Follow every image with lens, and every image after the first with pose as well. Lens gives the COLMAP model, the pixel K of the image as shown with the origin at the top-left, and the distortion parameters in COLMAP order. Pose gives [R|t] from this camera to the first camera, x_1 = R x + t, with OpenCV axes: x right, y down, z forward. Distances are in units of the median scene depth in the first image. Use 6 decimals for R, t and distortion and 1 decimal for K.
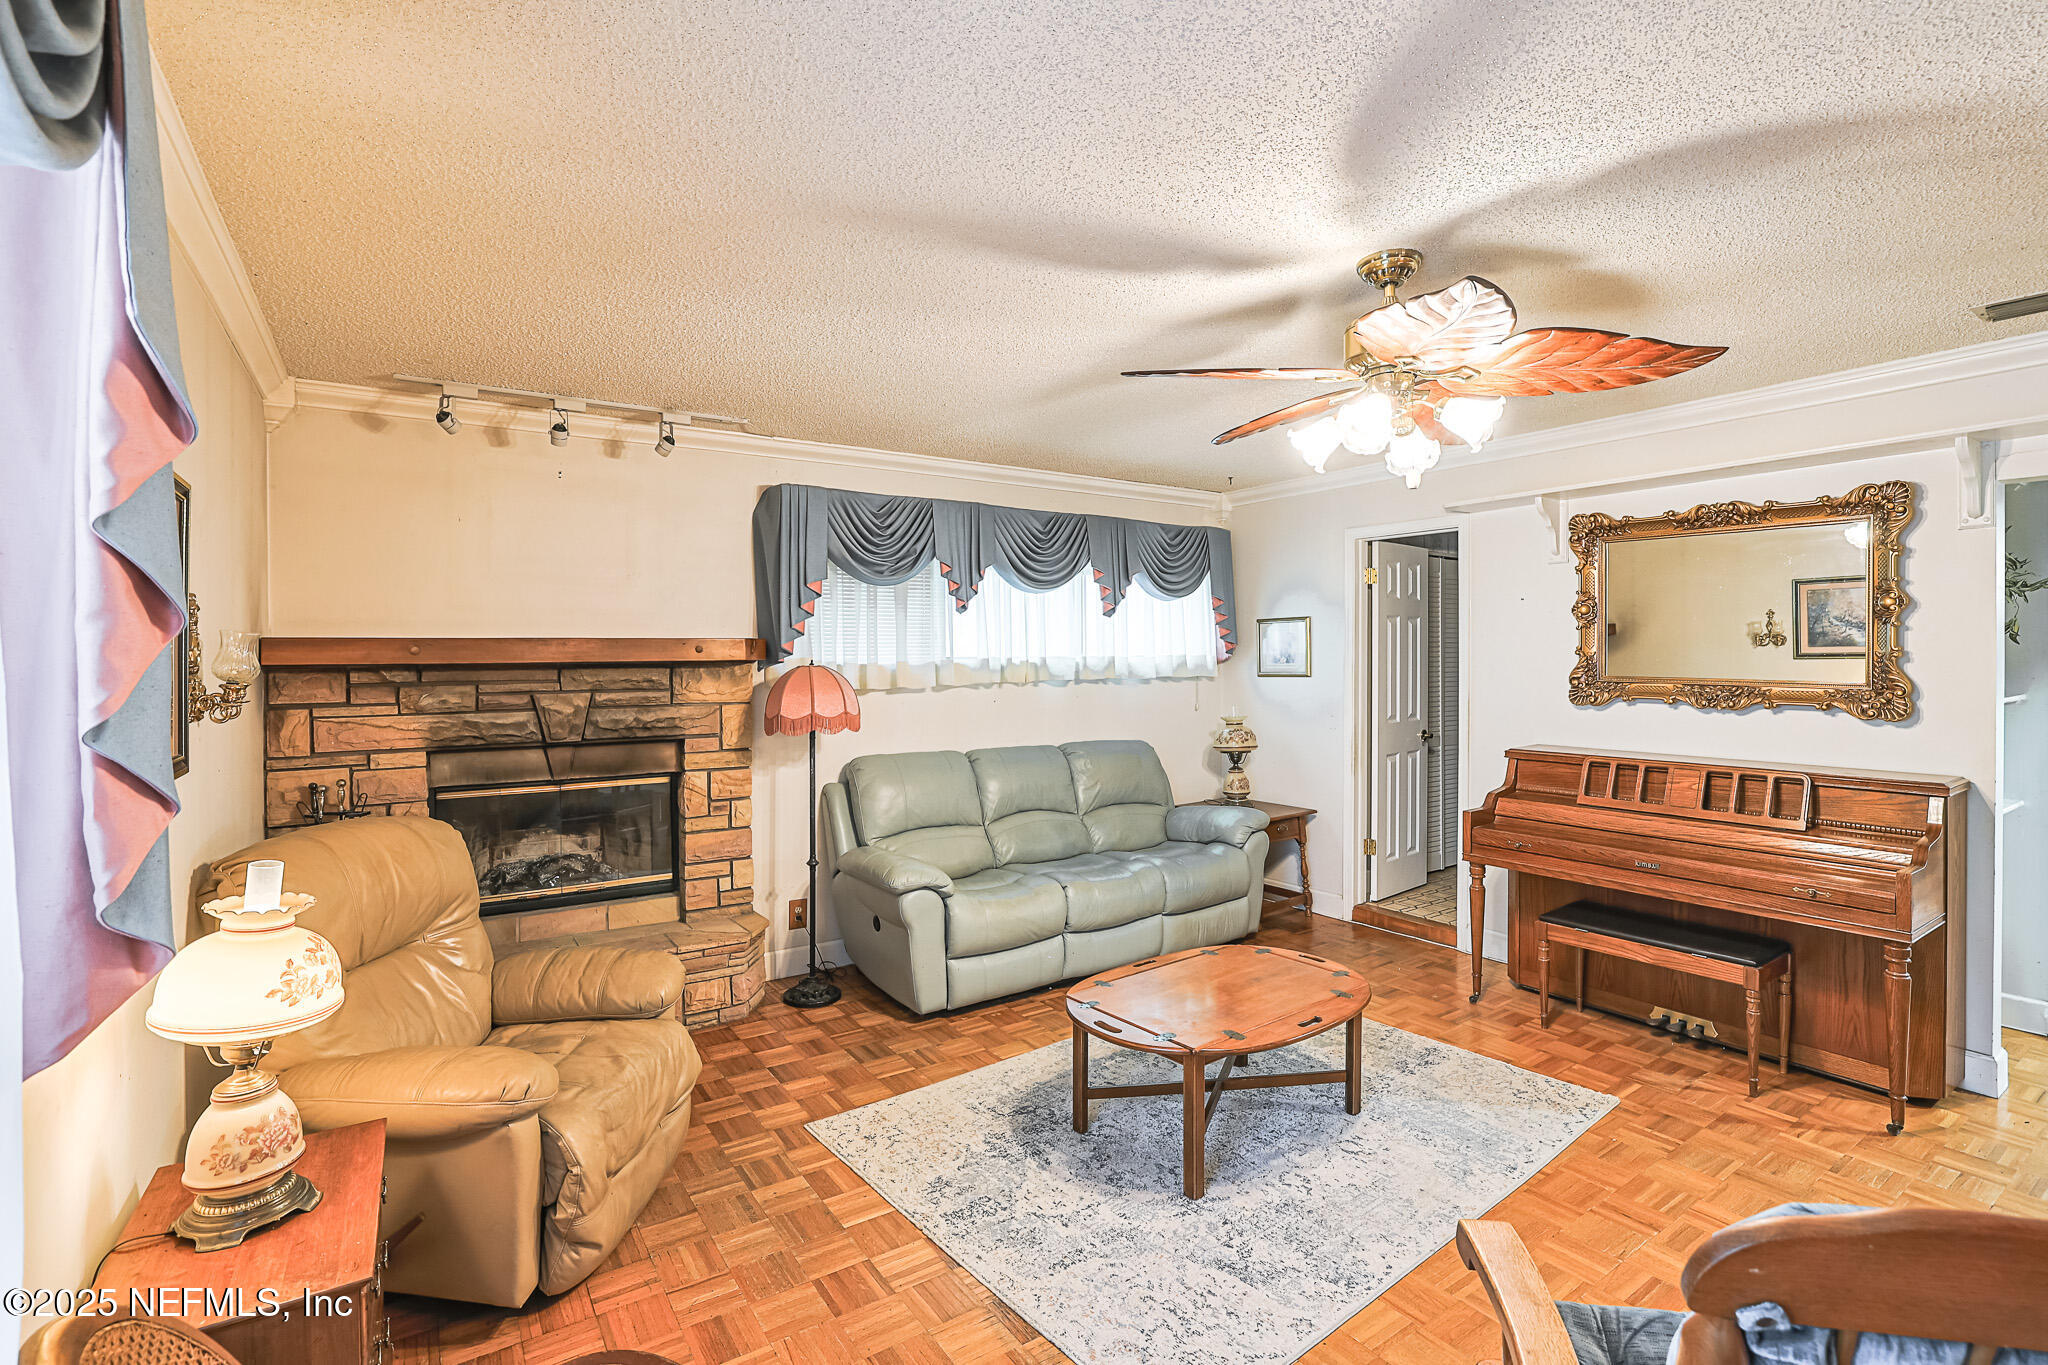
lens RADIAL K [[936.2, 0, 1005.3], [0, 936.2, 662.2], [0, 0, 1]] dist [-0.046841, 0.020004]
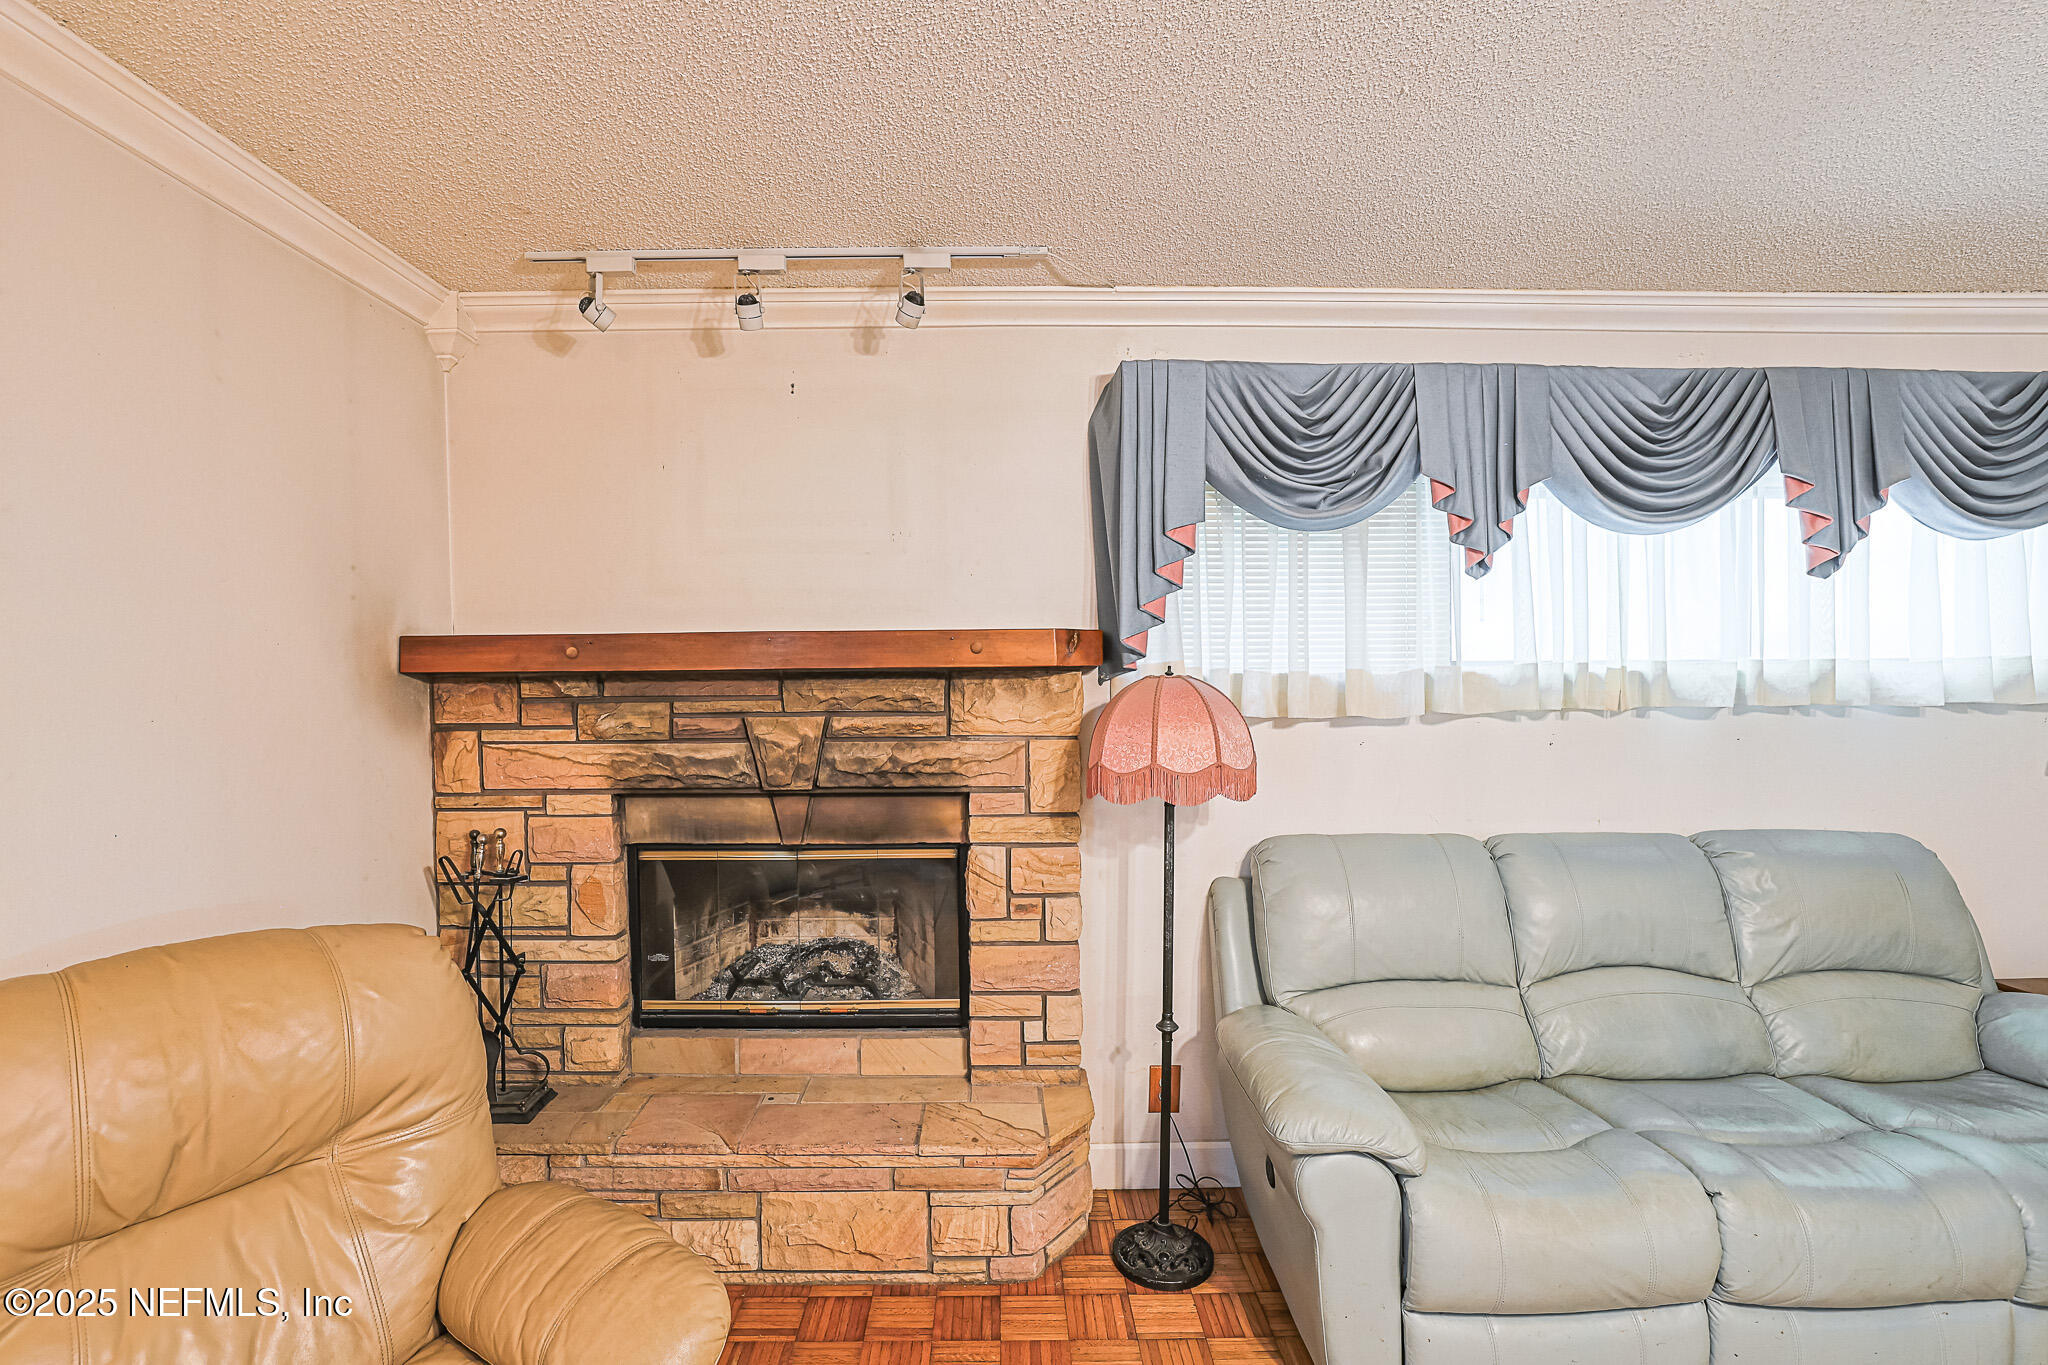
lens RADIAL K [[950.0, 0, 999.5], [0, 950.0, 685.2], [0, 0, 1]] dist [-0.053281, 0.020888]
pose [[0.842772, 0.010364, -0.538171, 0.013849], [-0.002222, 0.999873, 0.015775, 0.000441], [0.538266, -0.012099, 0.842688, 0.530693]]
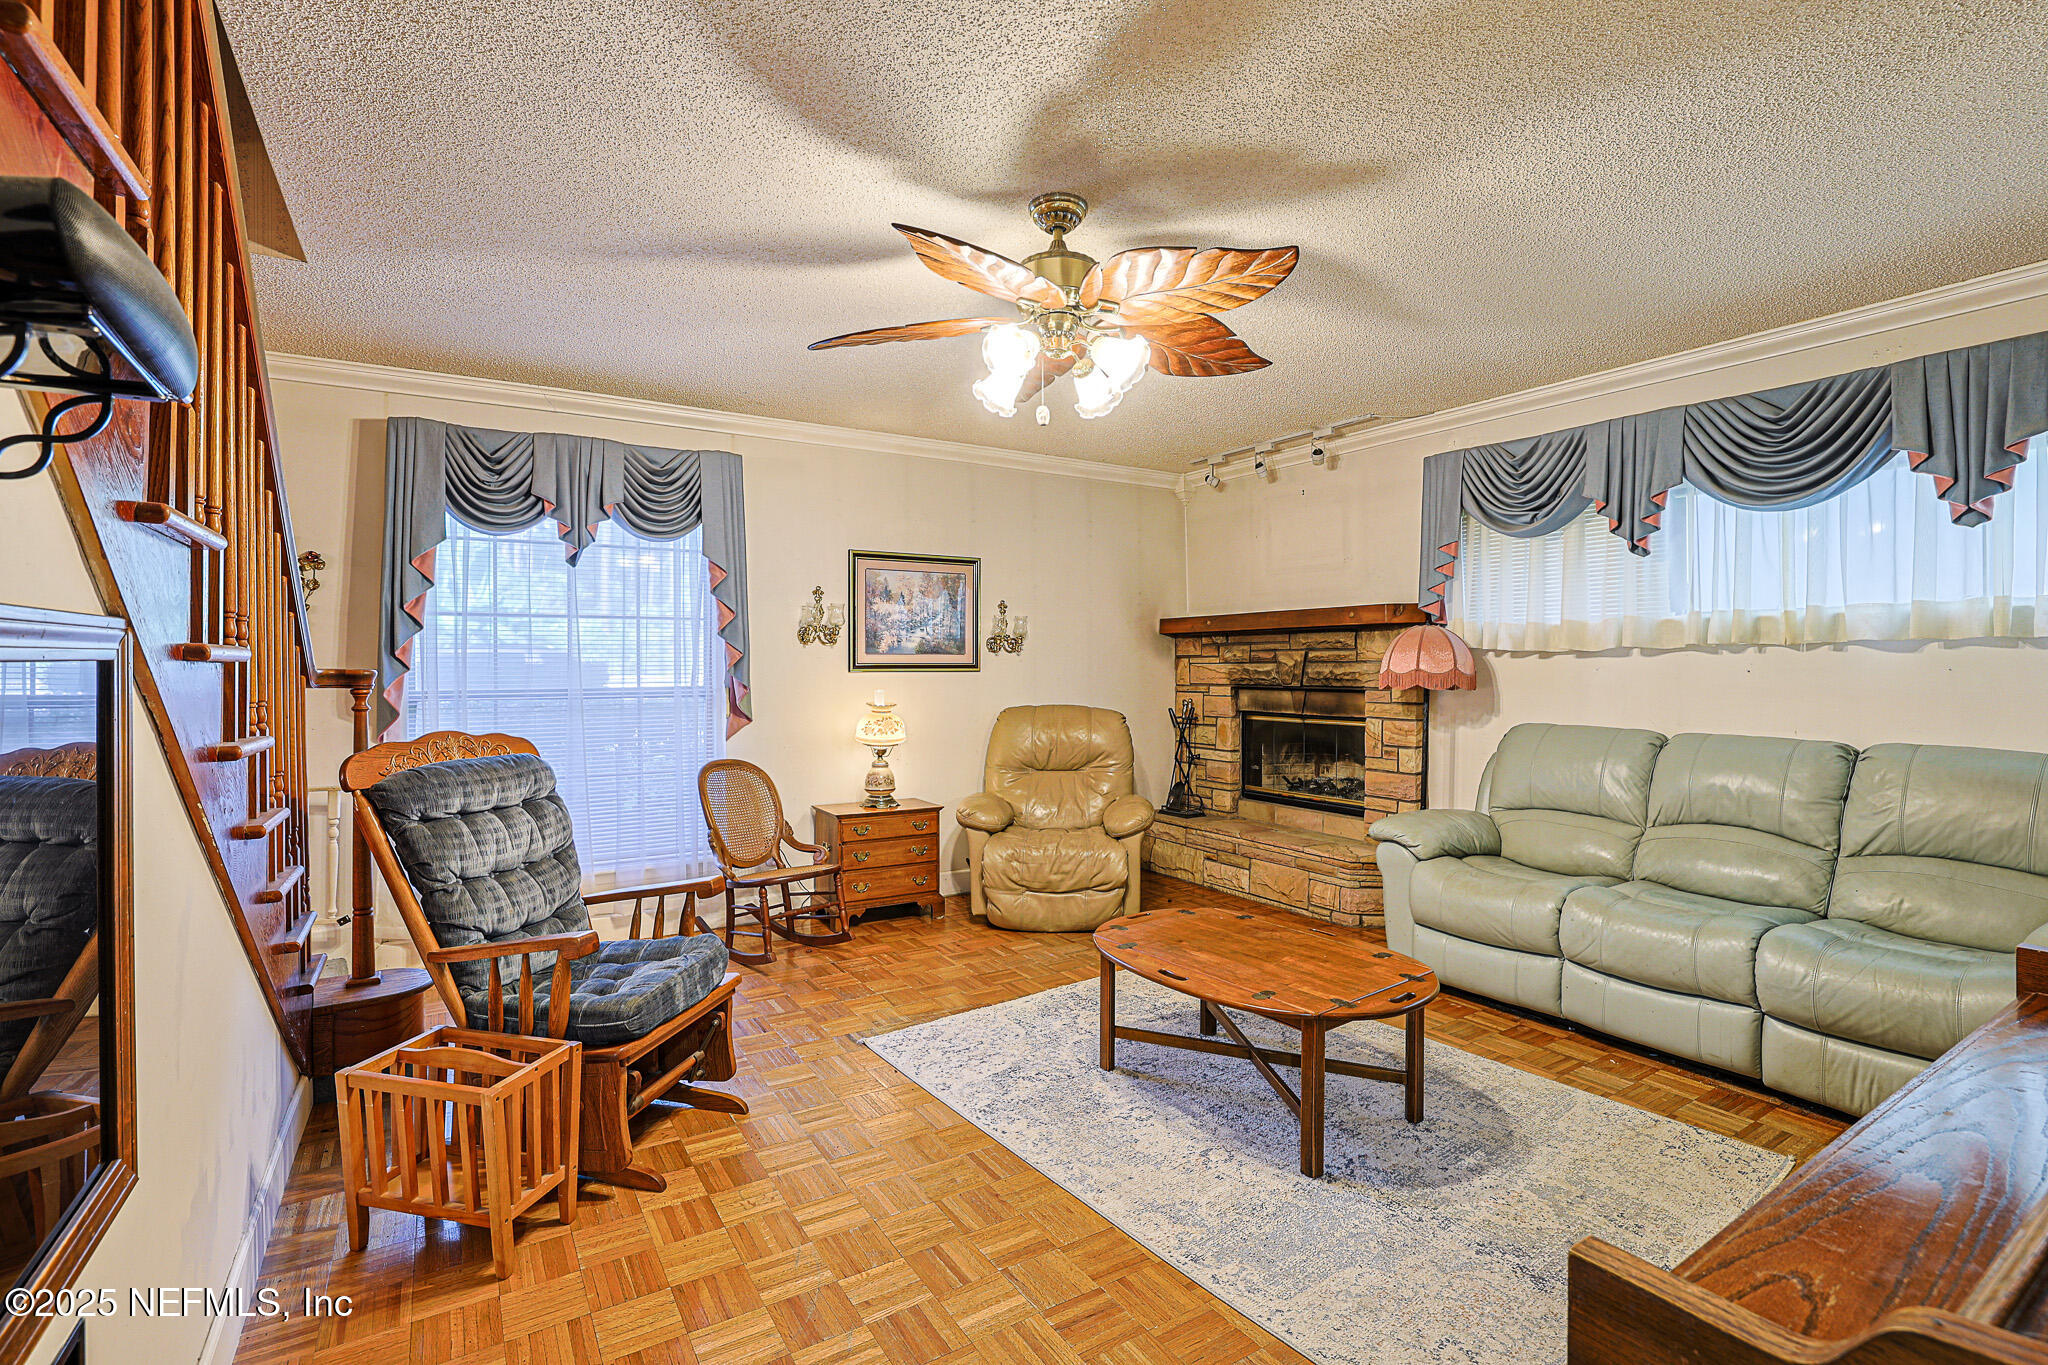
lens RADIAL K [[930.1, 0, 1034.4], [0, 930.1, 665.8], [0, 0, 1]] dist [-0.070765, 0.039999]
pose [[0.010471, 0.006983, -0.999921, 0.932707], [-0.007180, 0.999950, 0.006908, 0.050311], [0.999919, 0.007107, 0.010521, 0.621783]]
